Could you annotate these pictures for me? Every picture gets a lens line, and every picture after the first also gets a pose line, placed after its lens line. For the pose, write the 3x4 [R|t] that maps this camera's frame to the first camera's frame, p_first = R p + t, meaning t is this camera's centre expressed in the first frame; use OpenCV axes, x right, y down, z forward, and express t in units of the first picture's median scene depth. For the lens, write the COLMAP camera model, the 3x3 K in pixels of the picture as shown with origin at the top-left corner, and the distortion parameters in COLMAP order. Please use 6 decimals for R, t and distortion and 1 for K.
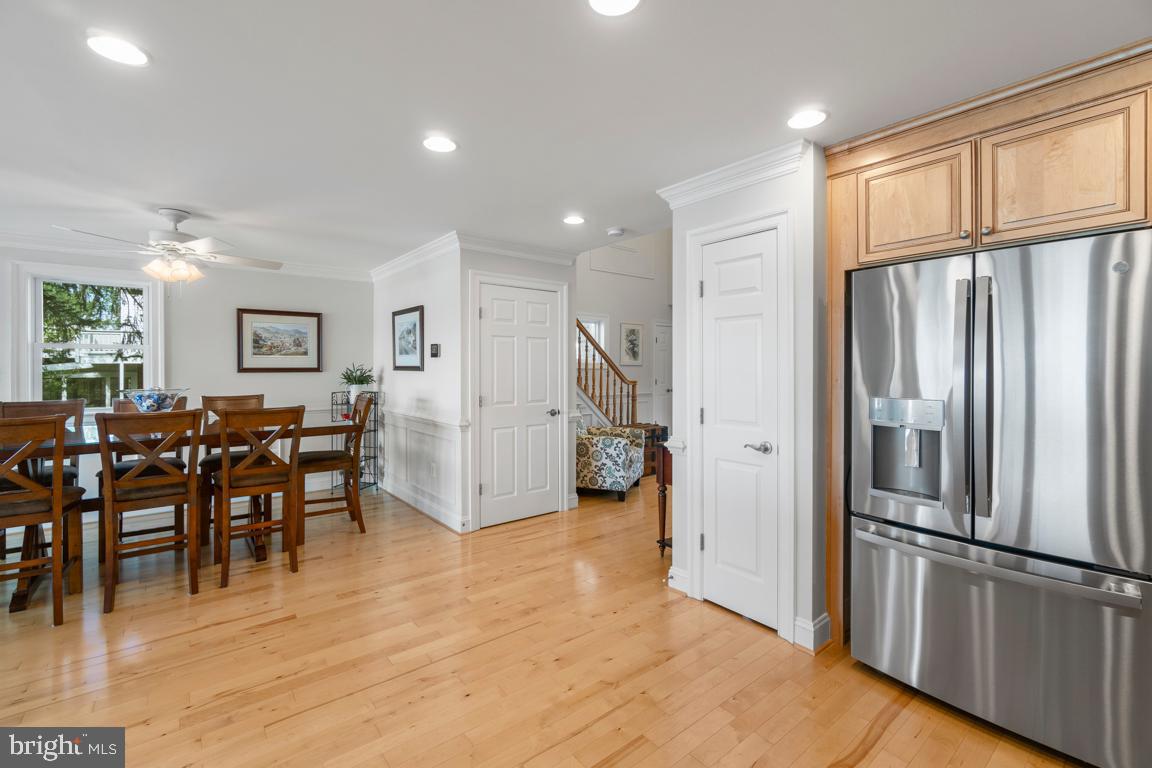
lens RADIAL K [[500.3, 0, 570.0], [0, 500.3, 369.7], [0, 0, 1]] dist [0.000970, 0.000093]
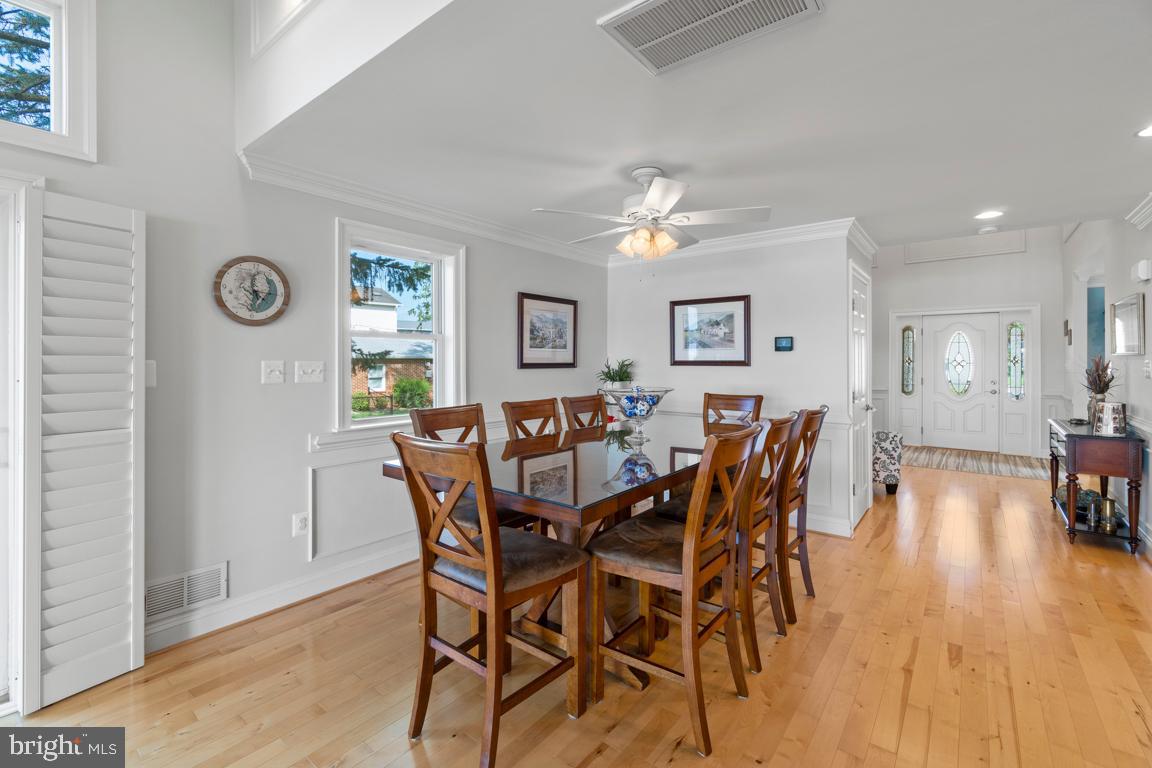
lens RADIAL K [[500.3, 0, 570.0], [0, 500.3, 369.7], [0, 0, 1]] dist [0.000970, 0.000093]
pose [[0.974470, -0.005234, 0.224458, -0.765317], [0.003043, 0.999944, 0.010108, -0.000994], [-0.224499, -0.009167, 0.974431, 0.163035]]
